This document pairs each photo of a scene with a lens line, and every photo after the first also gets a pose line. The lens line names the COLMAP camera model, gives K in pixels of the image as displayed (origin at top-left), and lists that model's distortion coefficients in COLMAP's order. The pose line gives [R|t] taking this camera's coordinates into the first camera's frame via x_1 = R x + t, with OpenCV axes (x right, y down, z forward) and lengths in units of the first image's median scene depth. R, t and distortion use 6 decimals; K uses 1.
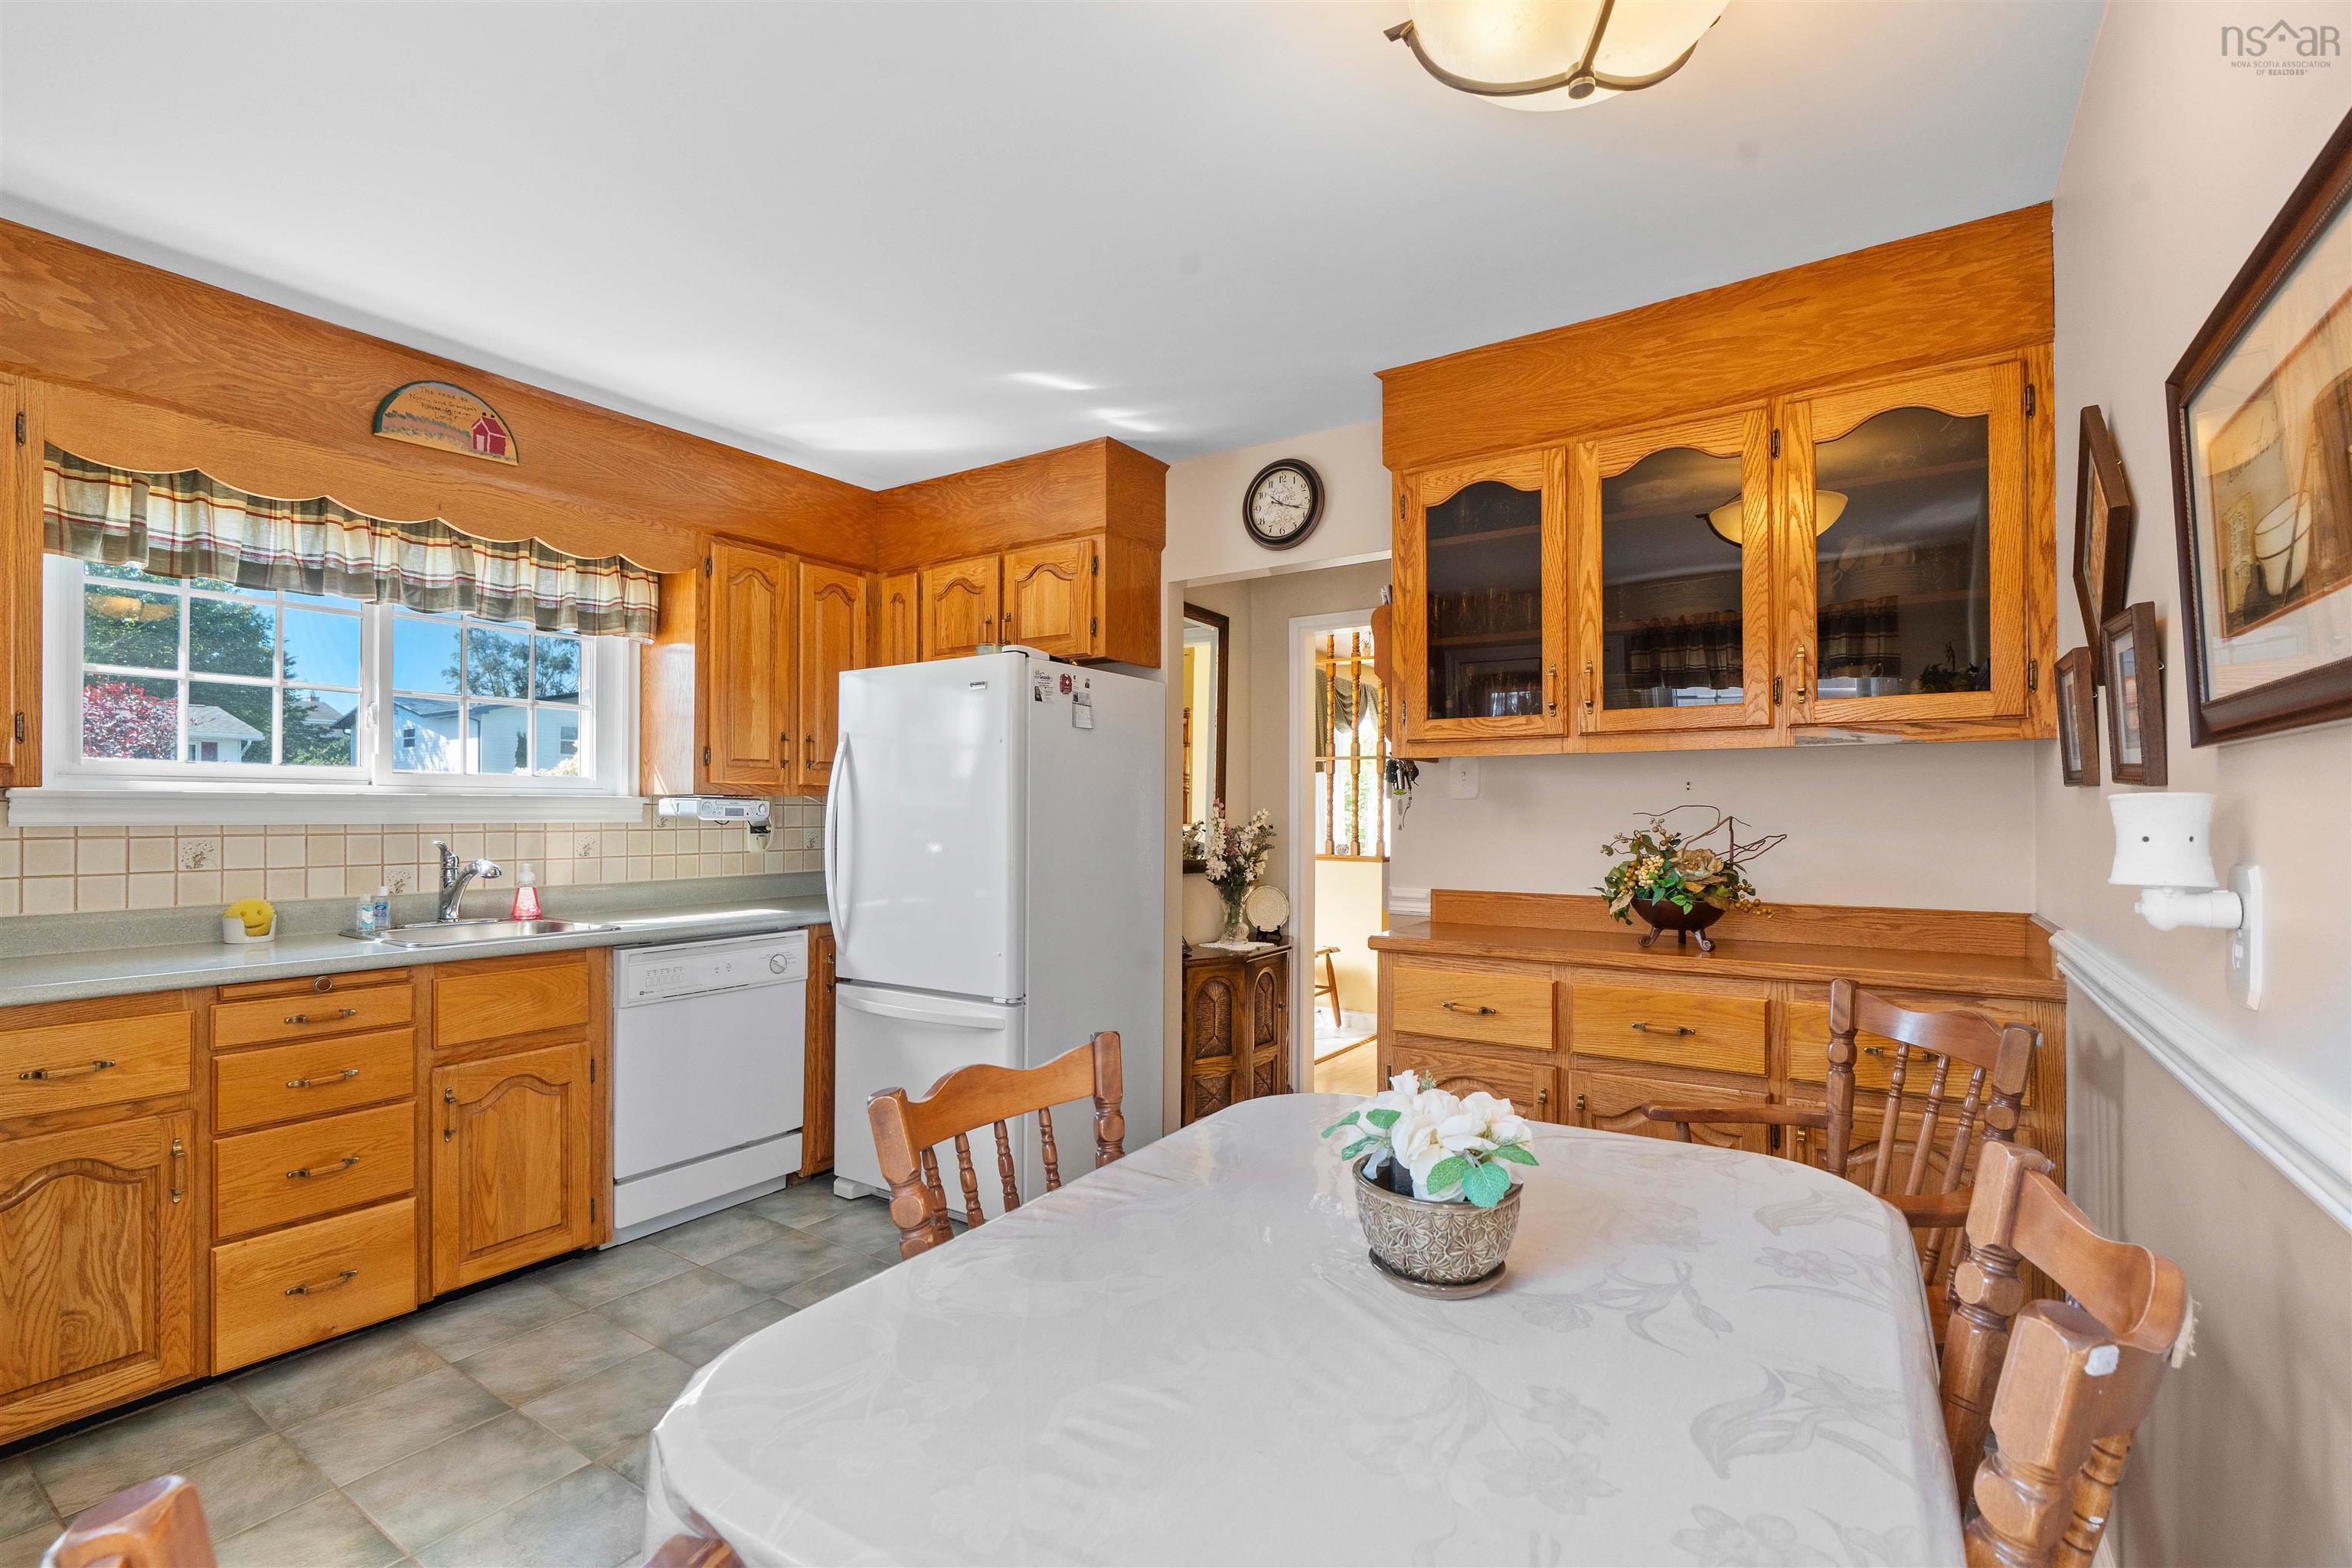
lens RADIAL K [[1056.0, 0, 1165.4], [0, 1056.0, 802.2], [0, 0, 1]] dist [-0.000603, 0.000180]
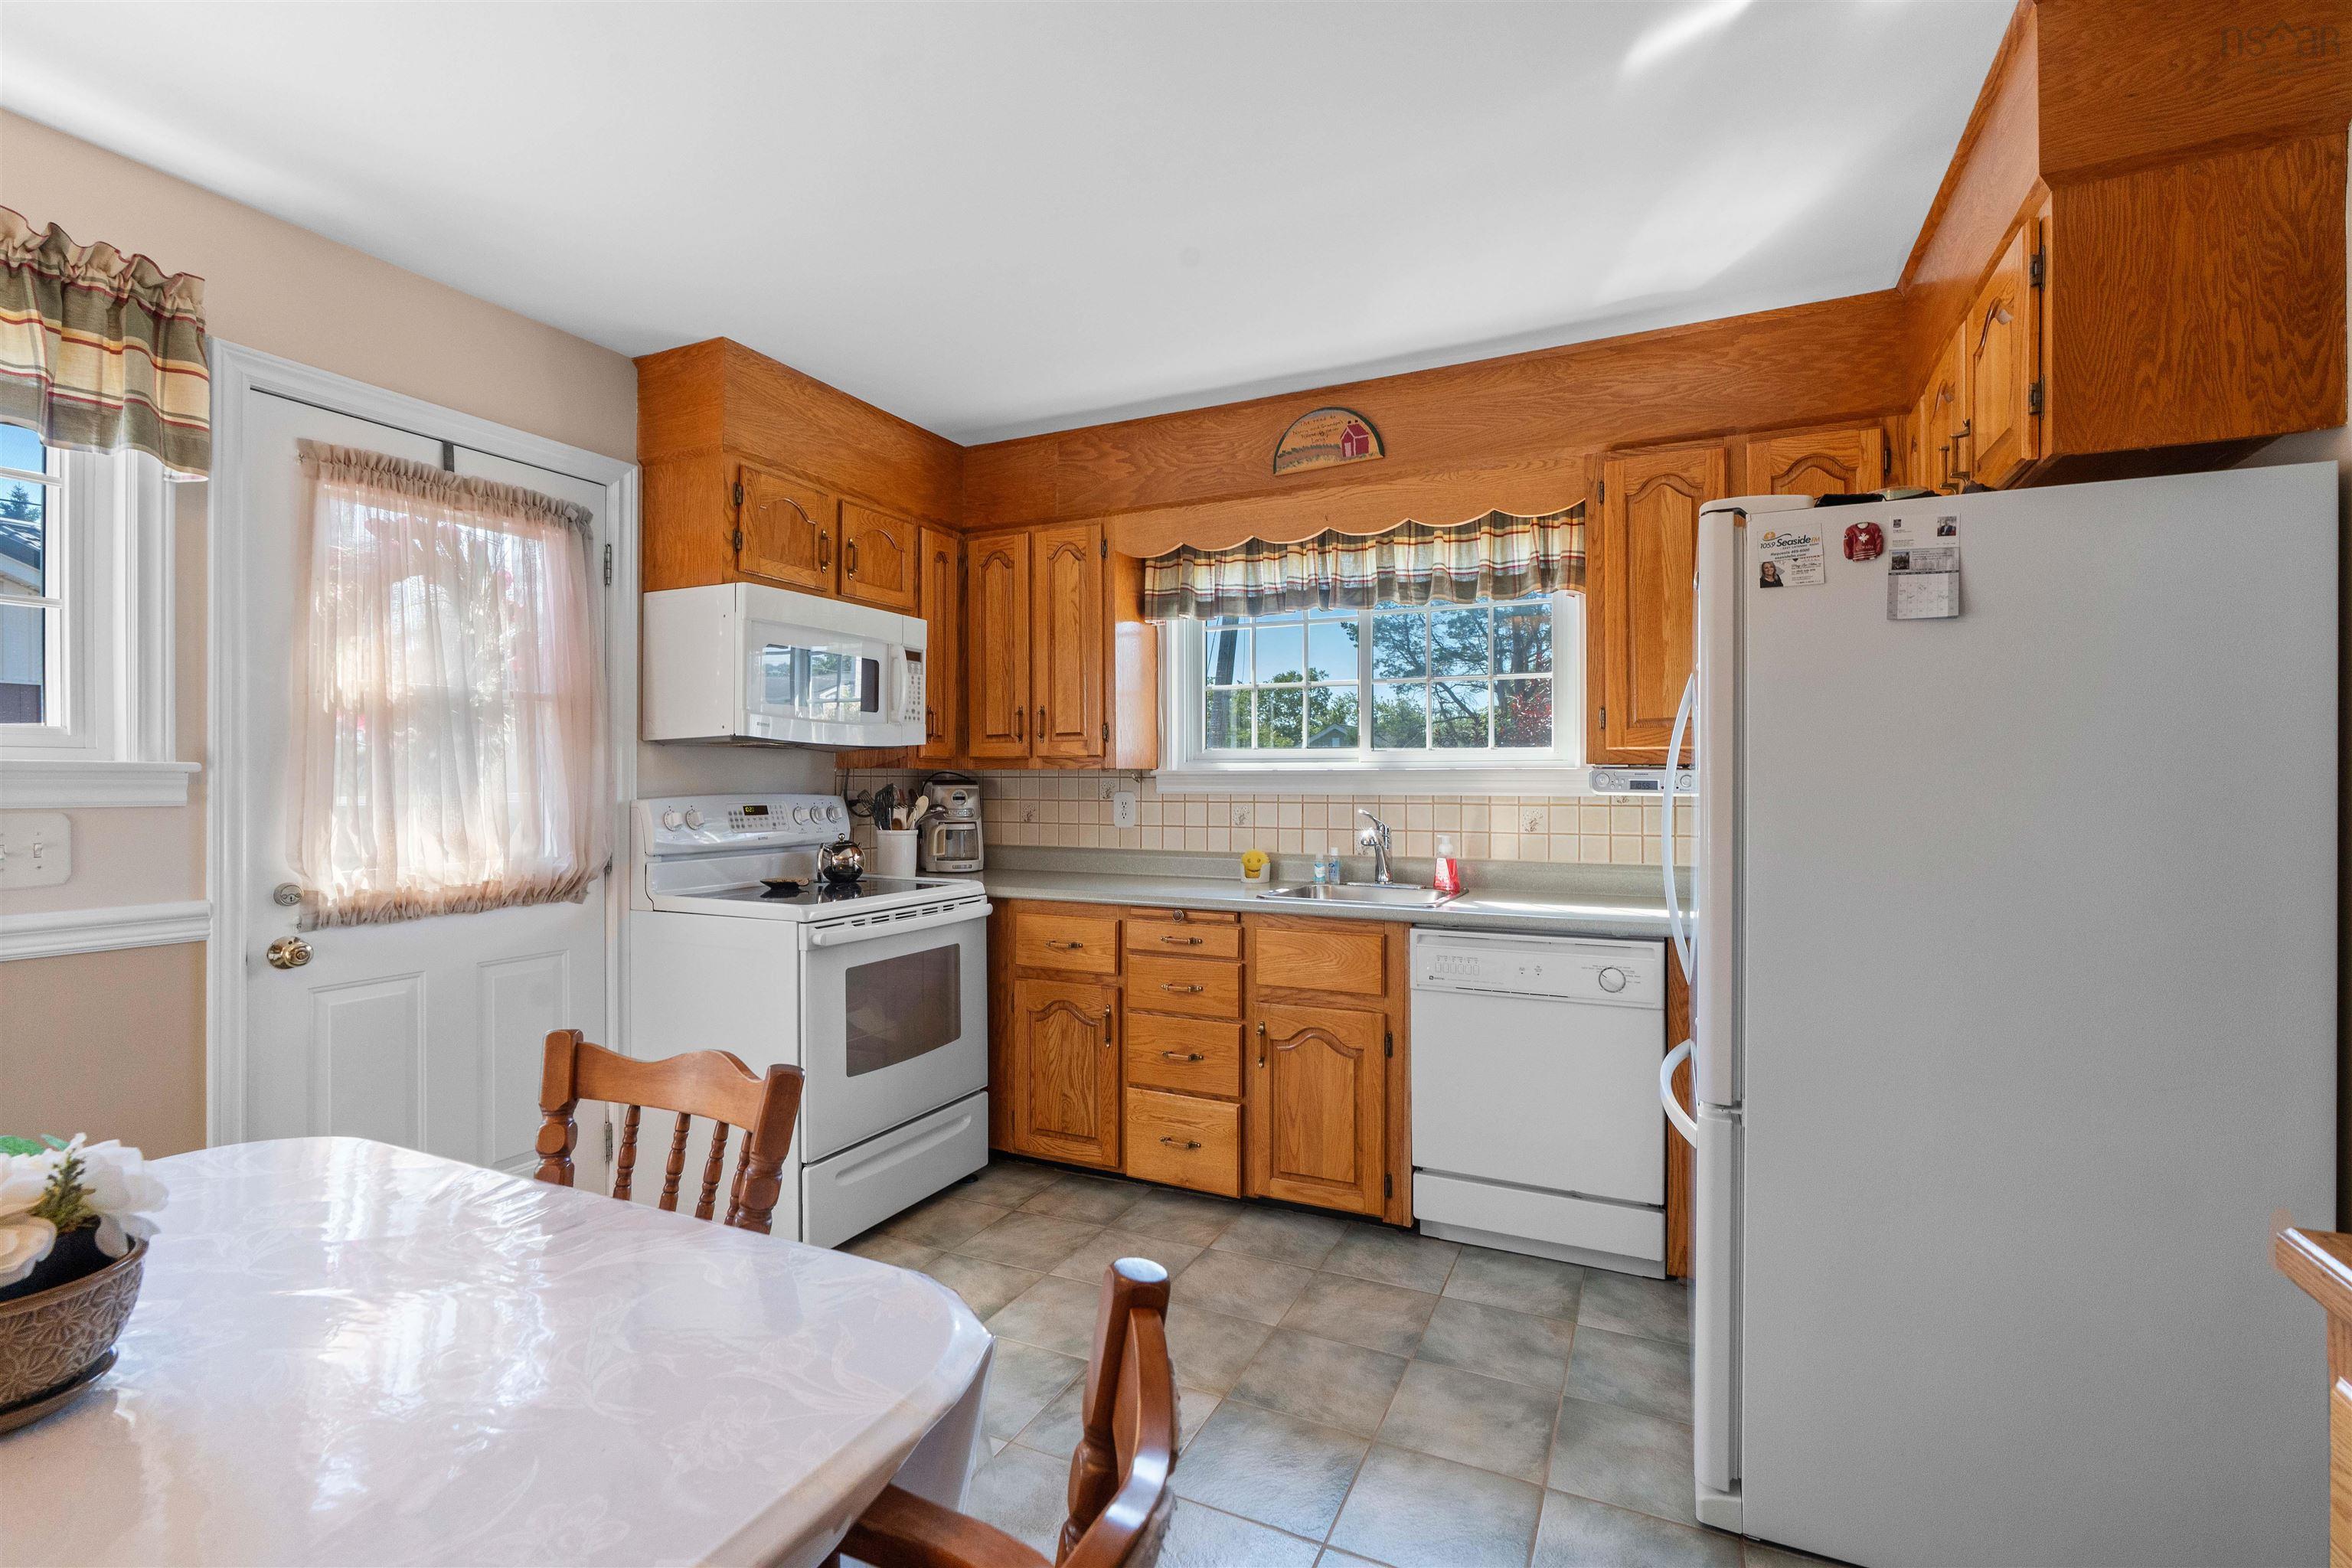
lens RADIAL K [[1073.5, 0, 1164.6], [0, 1073.5, 774.2], [0, 0, 1]] dist [-0.002390, 0.006464]
pose [[0.140297, -0.009012, -0.990069, 0.458137], [0.008857, 0.999930, -0.007846, 0.005677], [0.990070, -0.007668, 0.140367, 0.692576]]
